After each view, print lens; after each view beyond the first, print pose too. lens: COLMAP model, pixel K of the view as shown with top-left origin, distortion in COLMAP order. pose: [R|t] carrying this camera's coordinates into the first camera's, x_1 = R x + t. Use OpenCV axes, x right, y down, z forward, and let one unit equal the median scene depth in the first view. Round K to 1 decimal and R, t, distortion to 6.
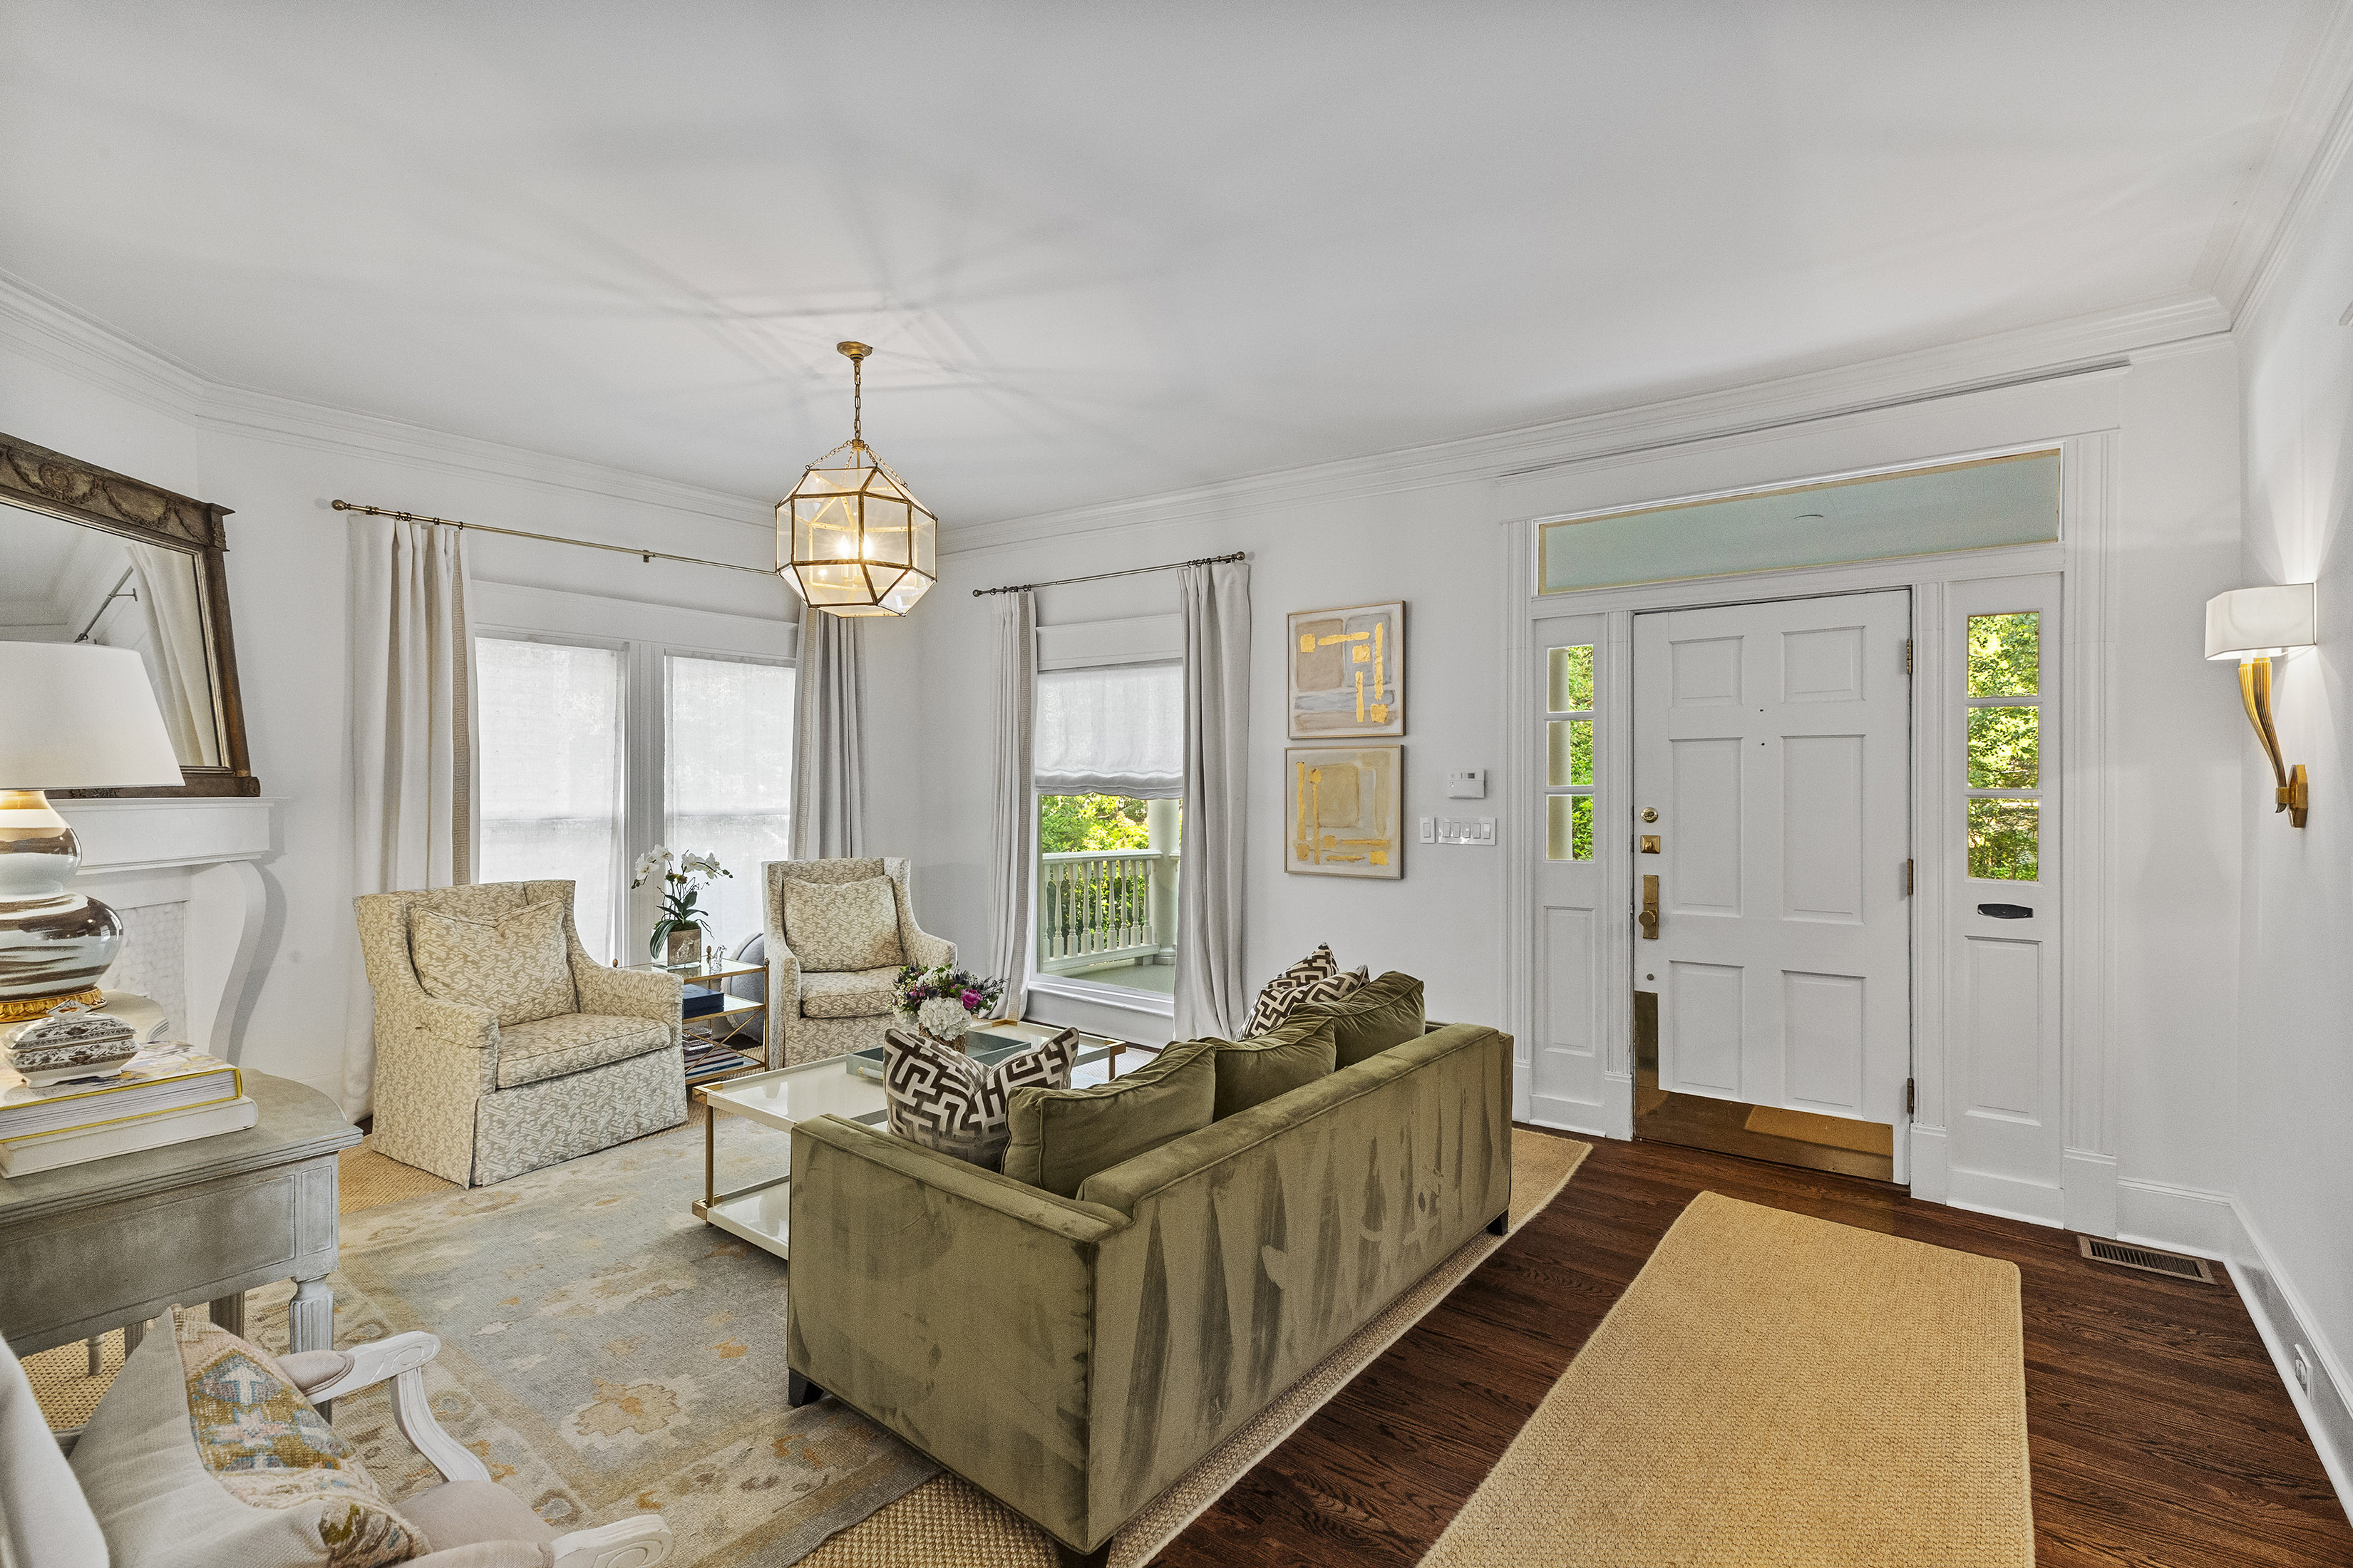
lens RADIAL K [[1079.3, 0, 1170.0], [0, 1079.3, 789.2], [0, 0, 1]] dist [0.005078, 0.000520]
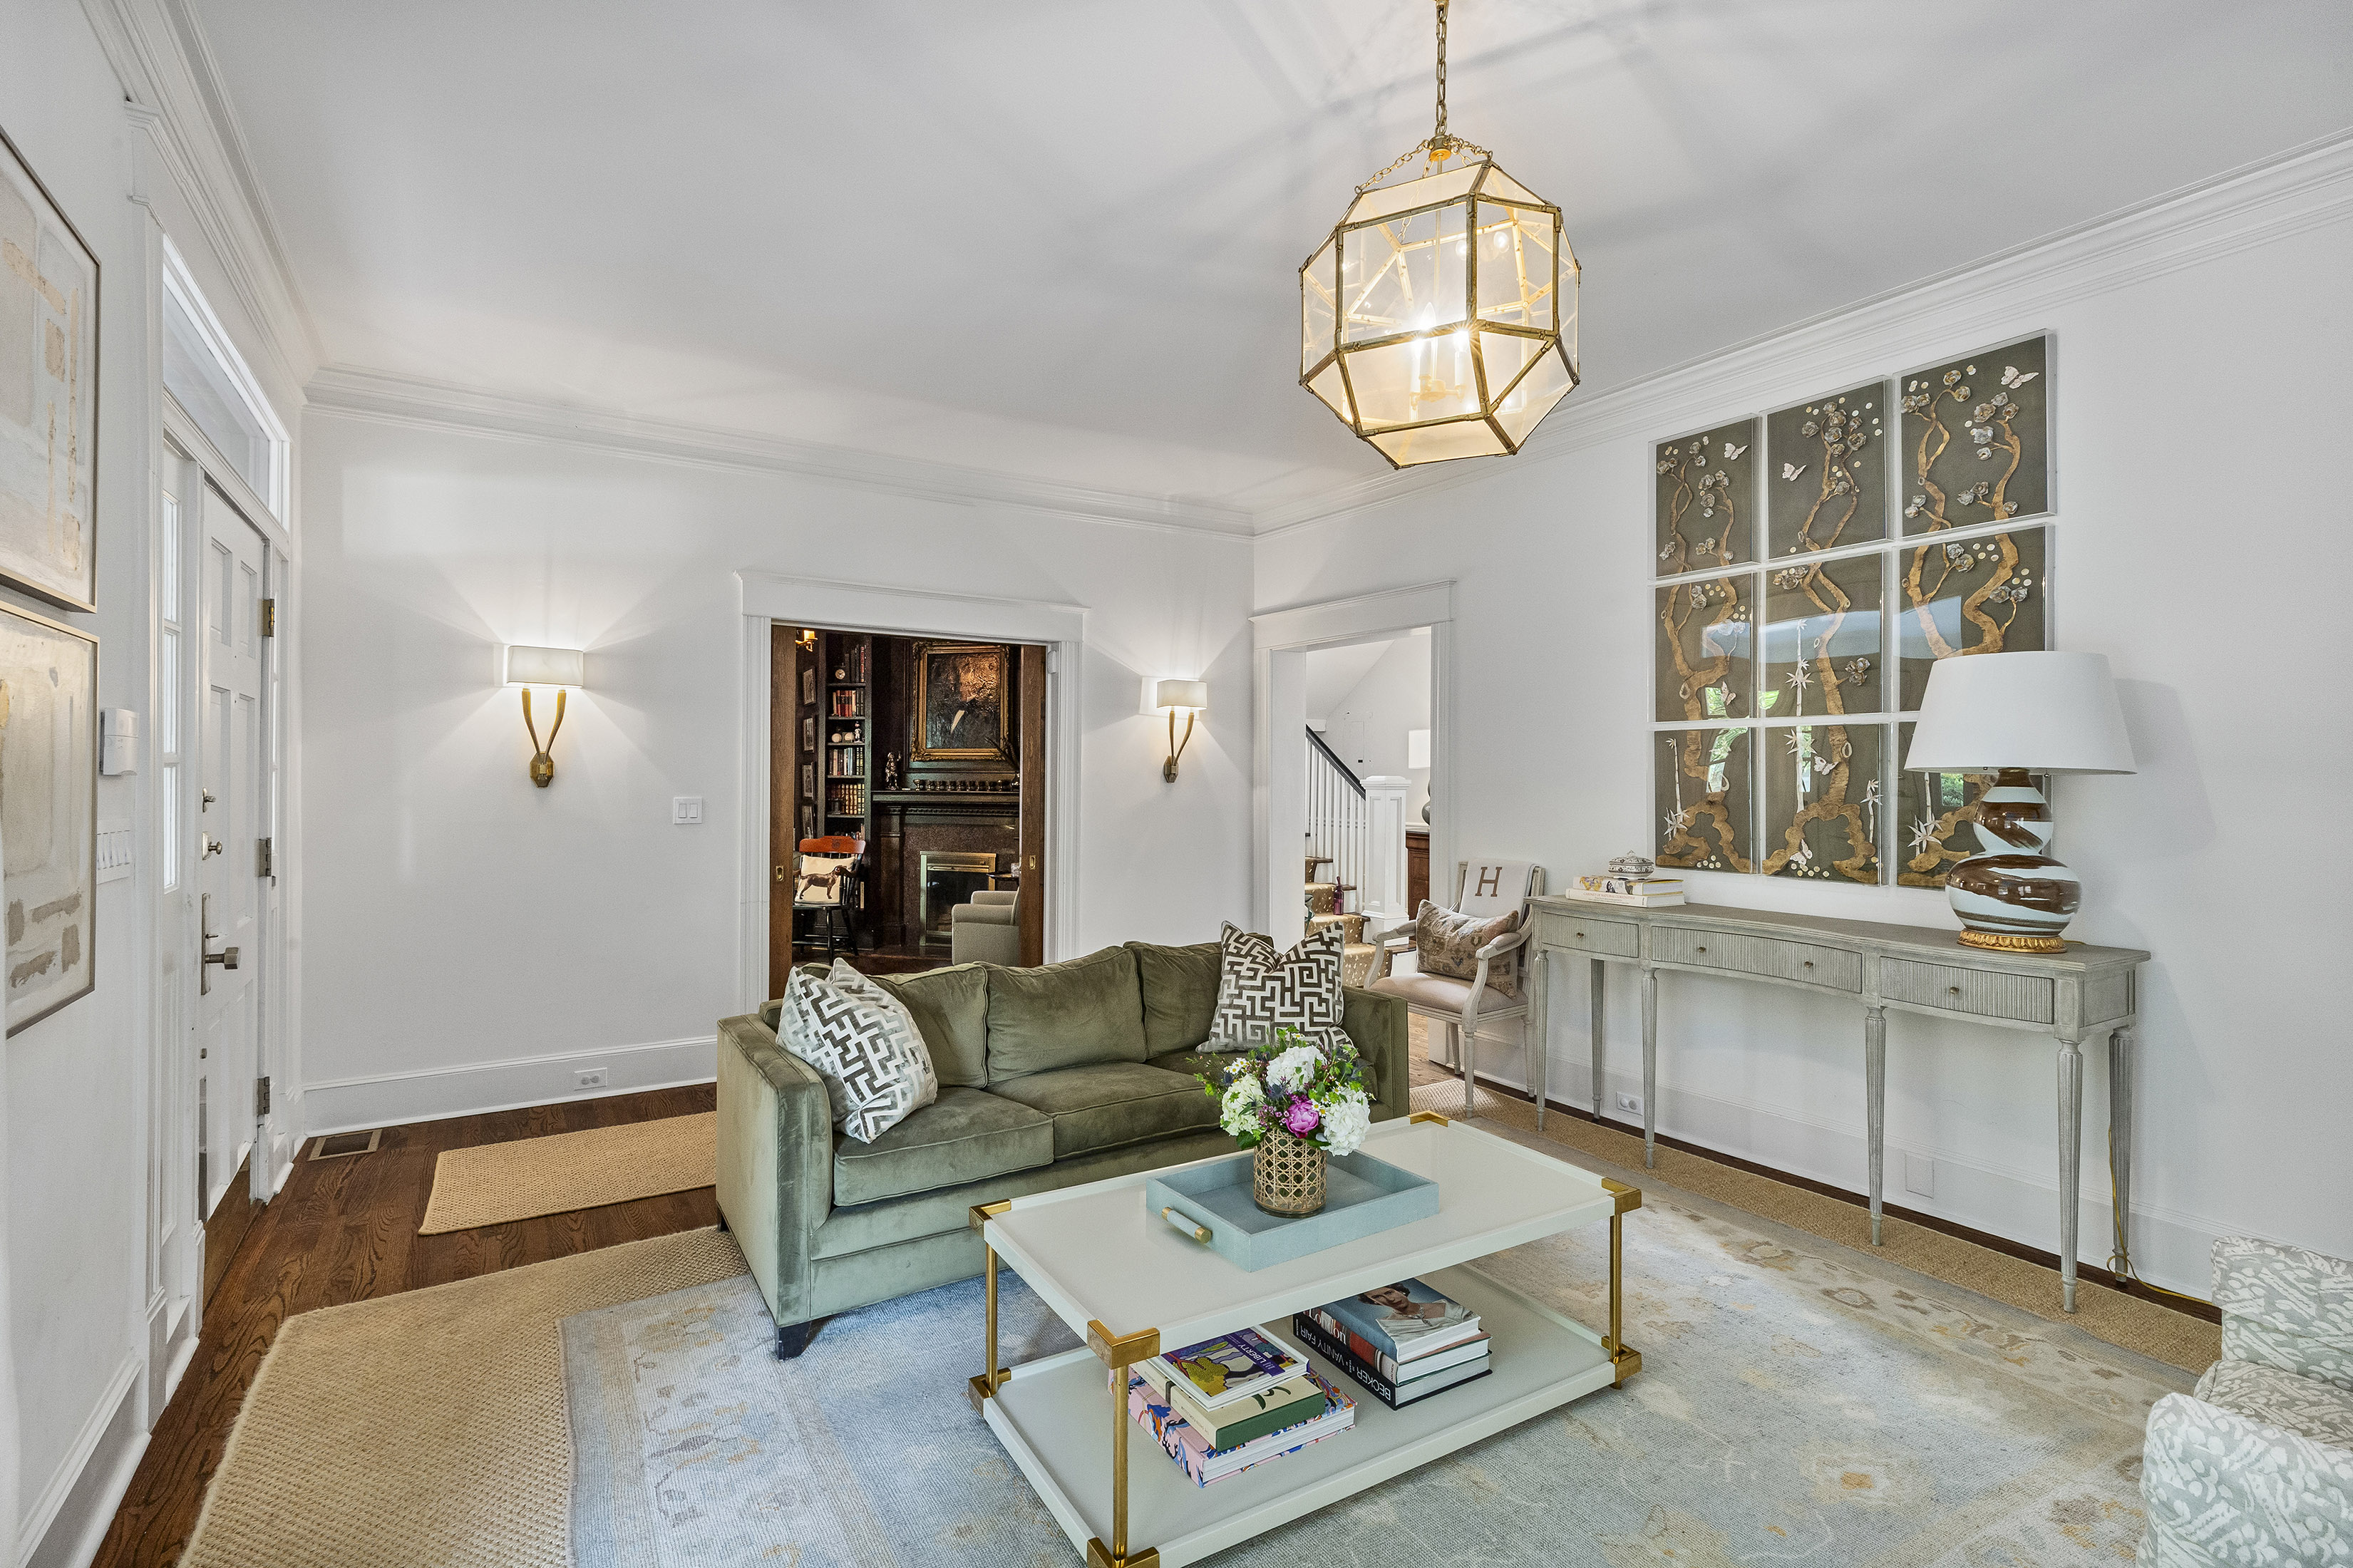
lens RADIAL K [[1094.1, 0, 1186.0], [0, 1094.1, 766.9], [0, 0, 1]] dist [0.001785, 0.000287]
pose [[-0.939312, -0.003633, 0.343045, -0.324652], [-0.006178, 0.999961, -0.006326, 0.005276], [-0.343009, -0.008062, -0.939298, 1.414441]]
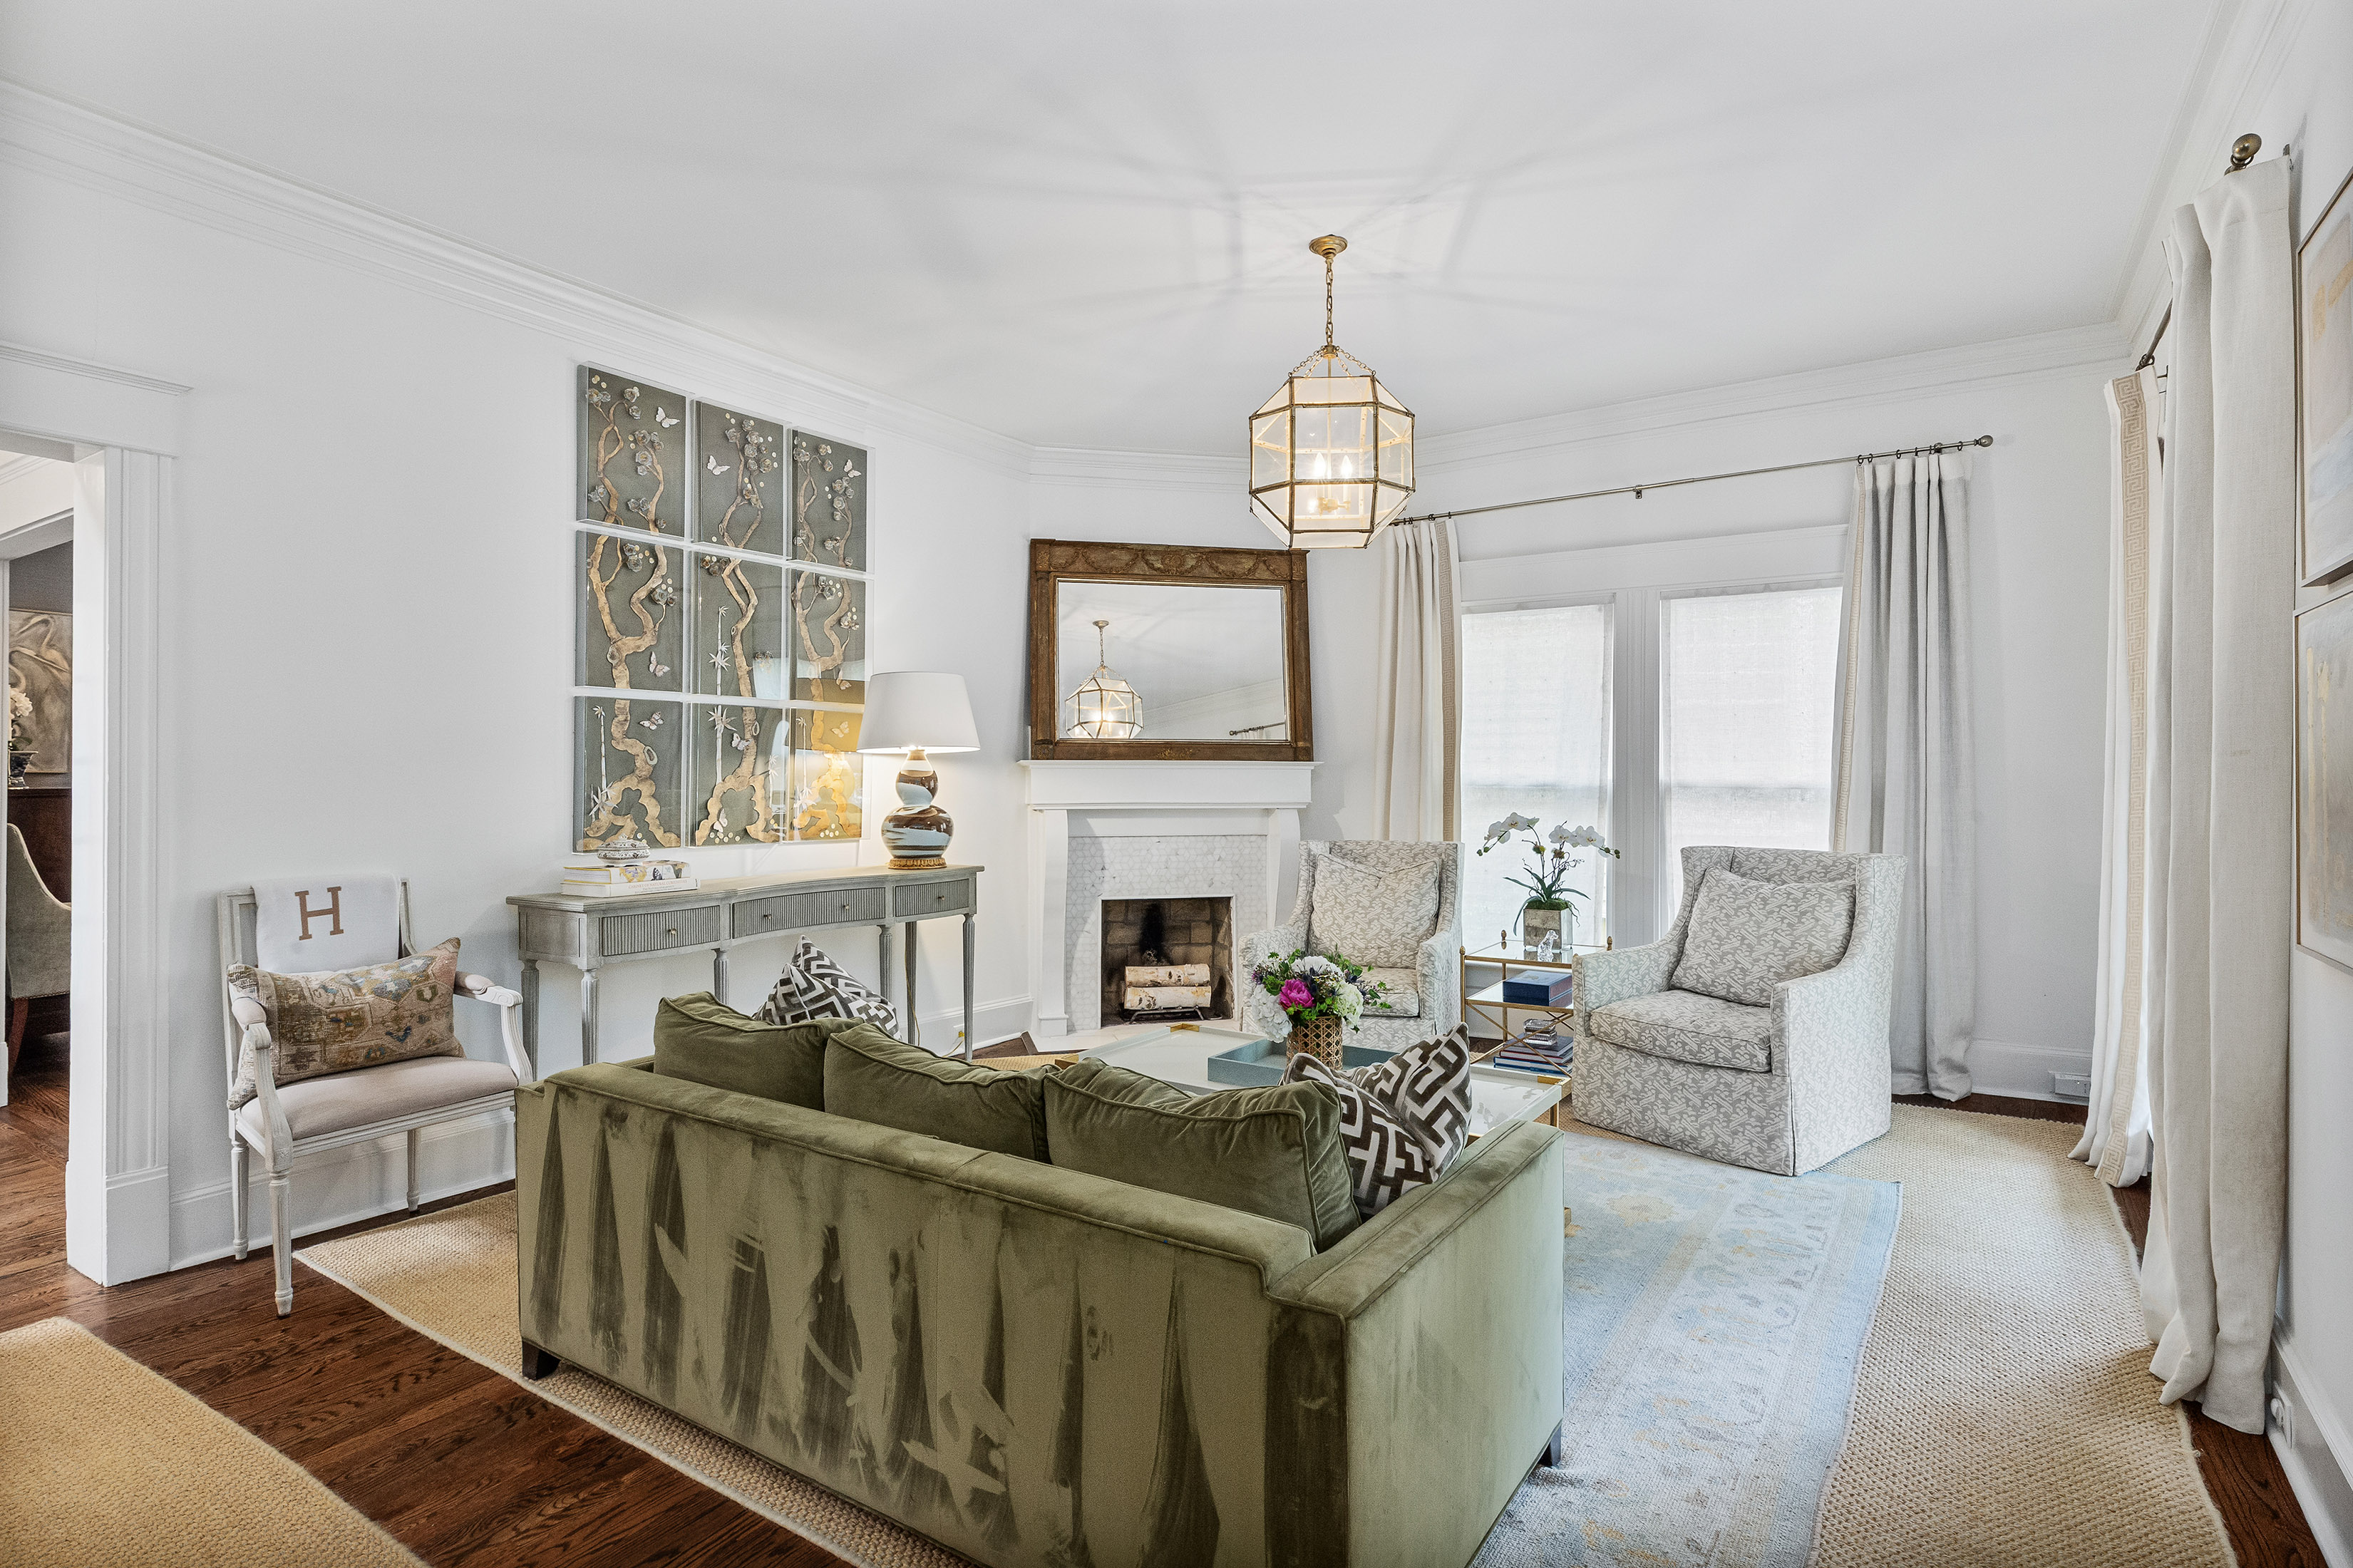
lens RADIAL K [[1188.7, 0, 1176.0], [0, 1188.7, 764.2], [0, 0, 1]] dist [0.000018, -0.000279]
pose [[0.078013, -0.008319, -0.996918, 0.594834], [-0.004767, 0.999951, -0.008718, 0.023258], [0.996941, 0.005432, 0.077969, 0.719687]]
